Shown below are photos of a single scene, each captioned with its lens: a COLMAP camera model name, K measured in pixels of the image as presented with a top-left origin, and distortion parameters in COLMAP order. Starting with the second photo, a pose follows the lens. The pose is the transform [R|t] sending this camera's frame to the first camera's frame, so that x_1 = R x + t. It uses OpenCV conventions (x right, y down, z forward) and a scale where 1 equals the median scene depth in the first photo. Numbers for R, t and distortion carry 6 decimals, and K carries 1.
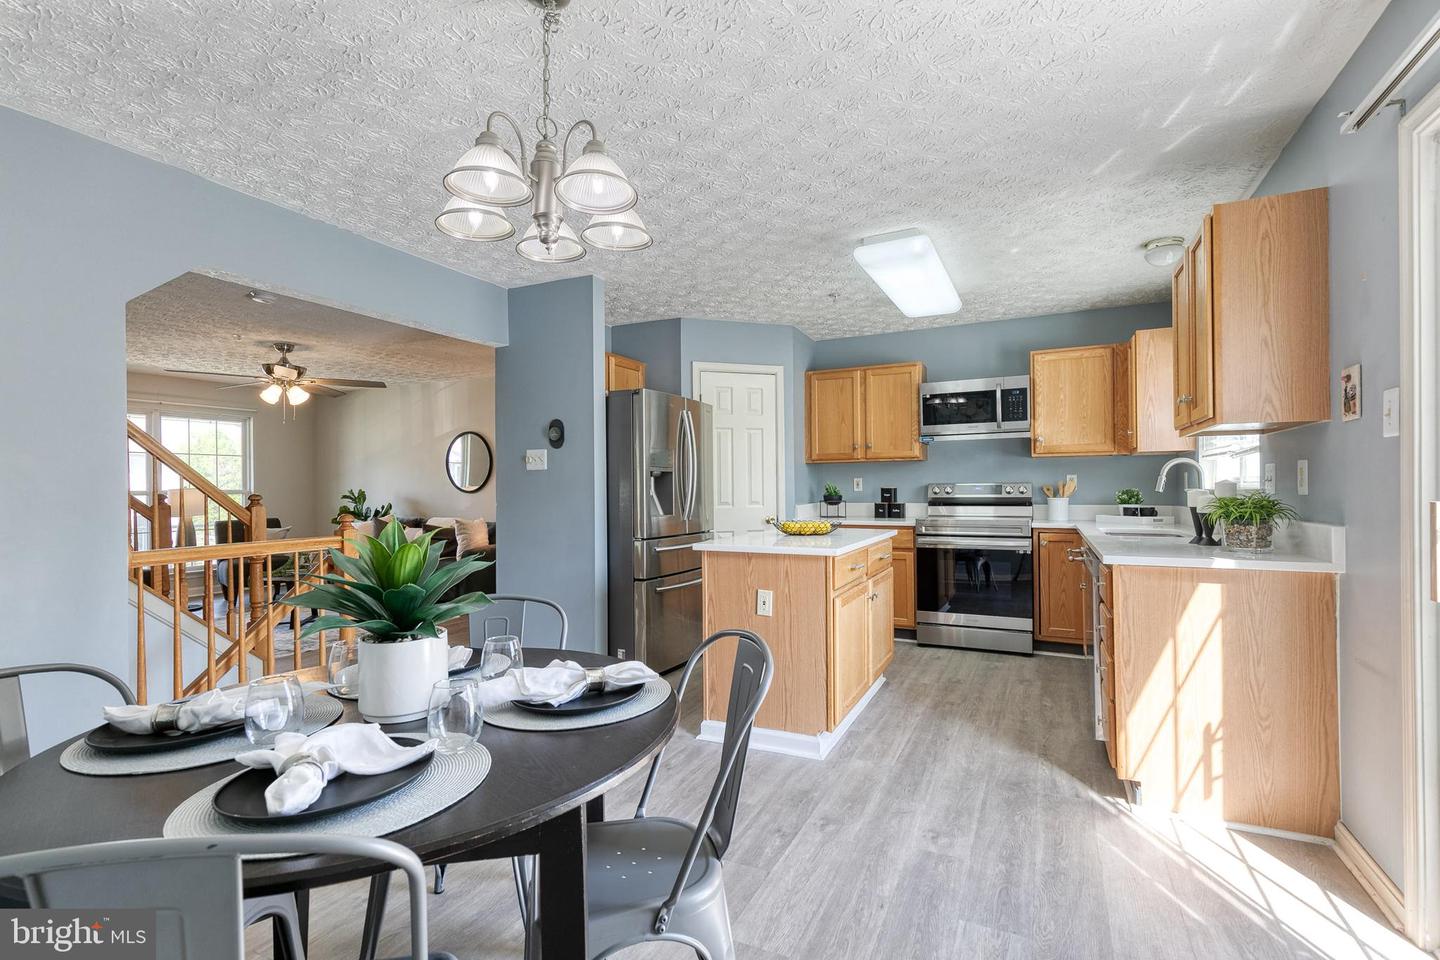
lens RADIAL K [[651.8, 0, 731.9], [0, 651.8, 484.2], [0, 0, 1]] dist [0.009740, -0.000758]
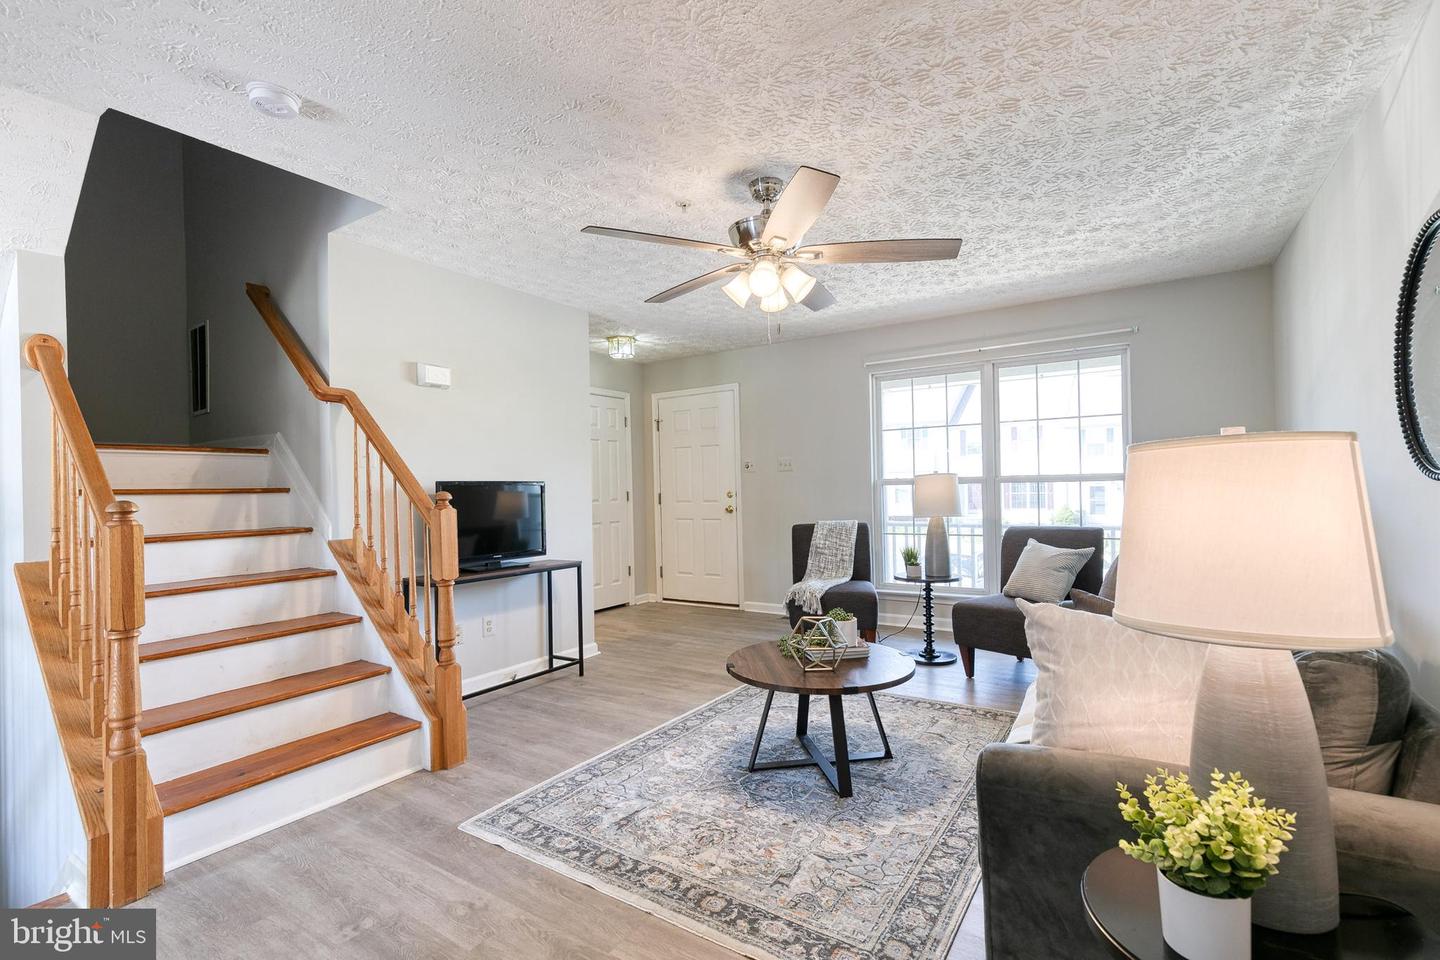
lens RADIAL K [[651.8, 0, 735.1], [0, 651.8, 484.2], [0, 0, 1]] dist [0.009740, -0.000758]
pose [[-0.123142, 0.009216, -0.992346, -0.271600], [0.026843, 0.999622, 0.005953, 0.011816], [0.992026, -0.025905, -0.123343, 1.461970]]
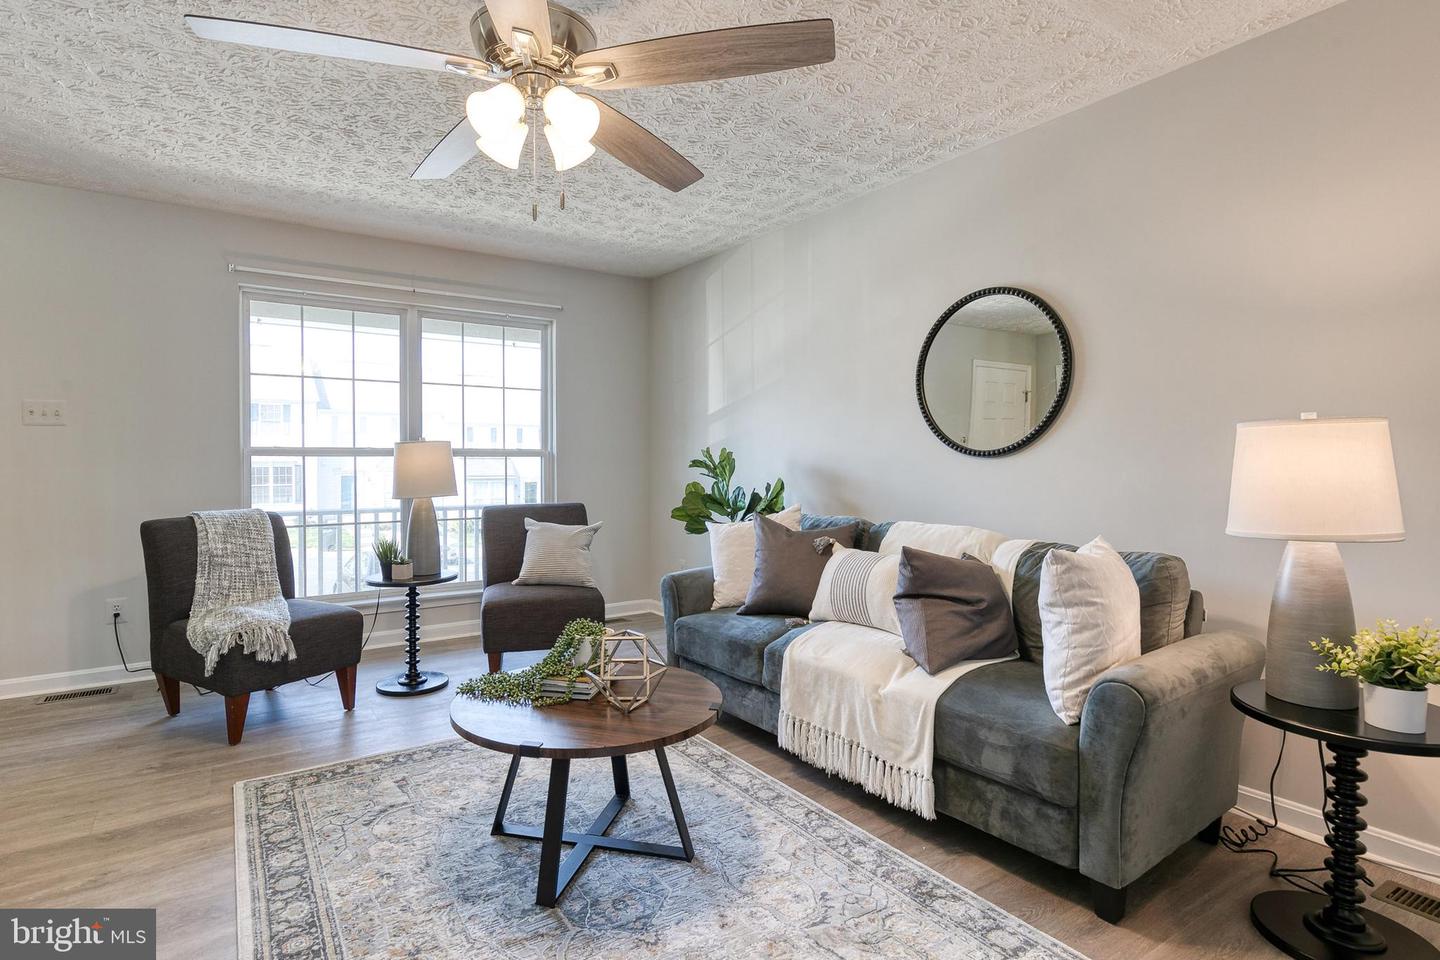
lens RADIAL K [[723.6, 0, 678.4], [0, 723.6, 470.5], [0, 0, 1]] dist [0.010247, -0.002197]
pose [[0.850137, 0.016411, -0.526306, -0.626413], [-0.005969, 0.999750, 0.021532, 0.025373], [0.526528, -0.015164, 0.850023, 1.049750]]
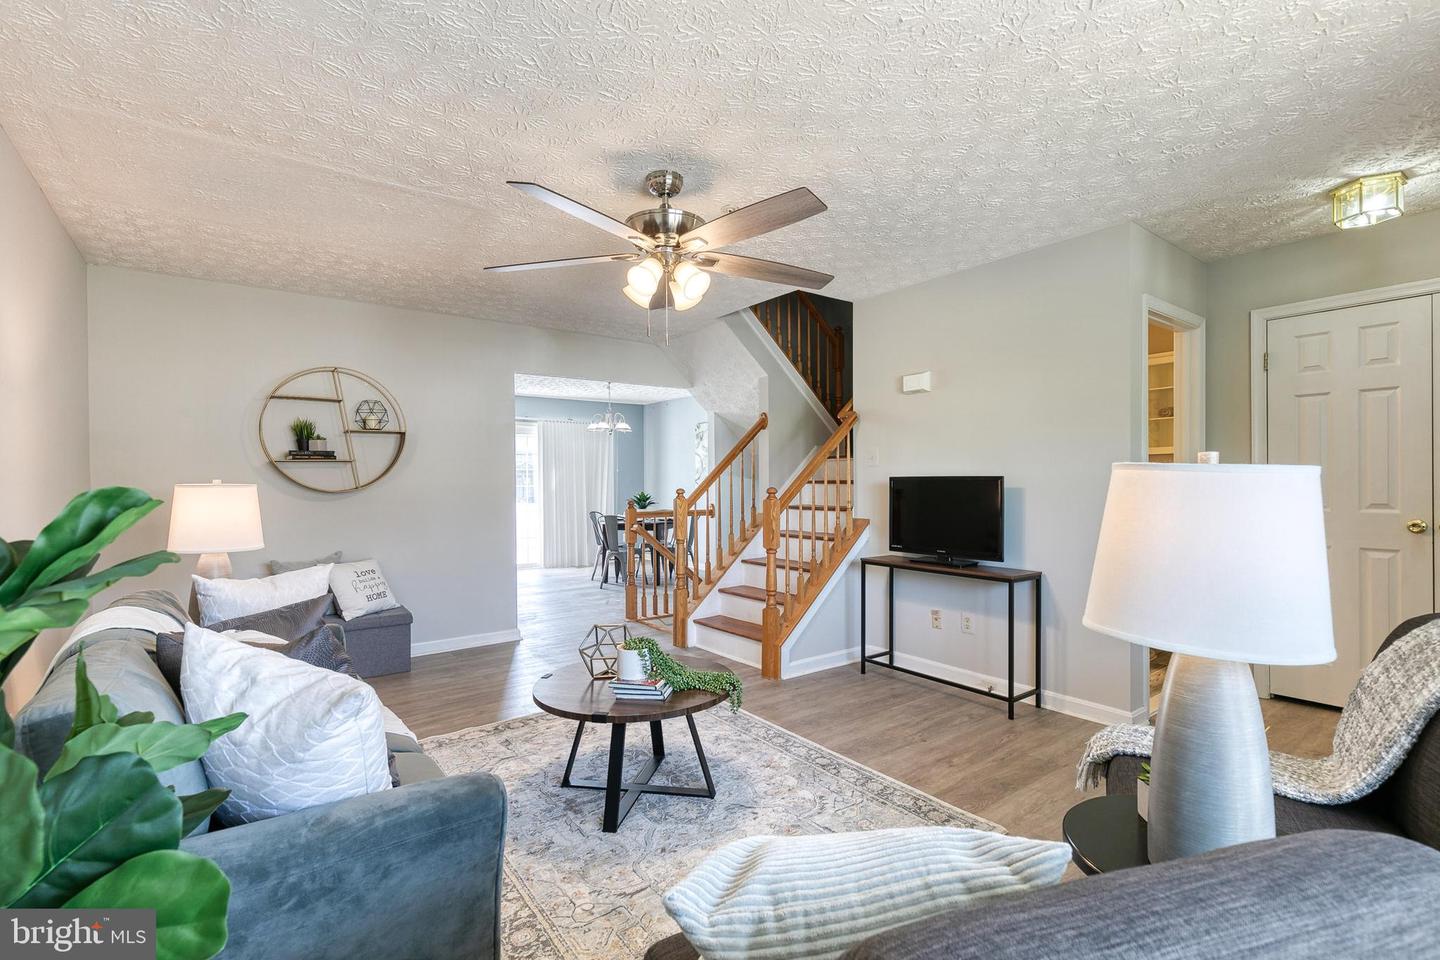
lens RADIAL K [[651.8, 0, 733.8], [0, 651.8, 485.1], [0, 0, 1]] dist [0.009740, -0.000758]
pose [[-0.889871, 0.017983, 0.455858, -1.331828], [0.016967, 0.999836, -0.006321, 0.017324], [-0.455897, 0.002110, -0.890030, 1.981587]]
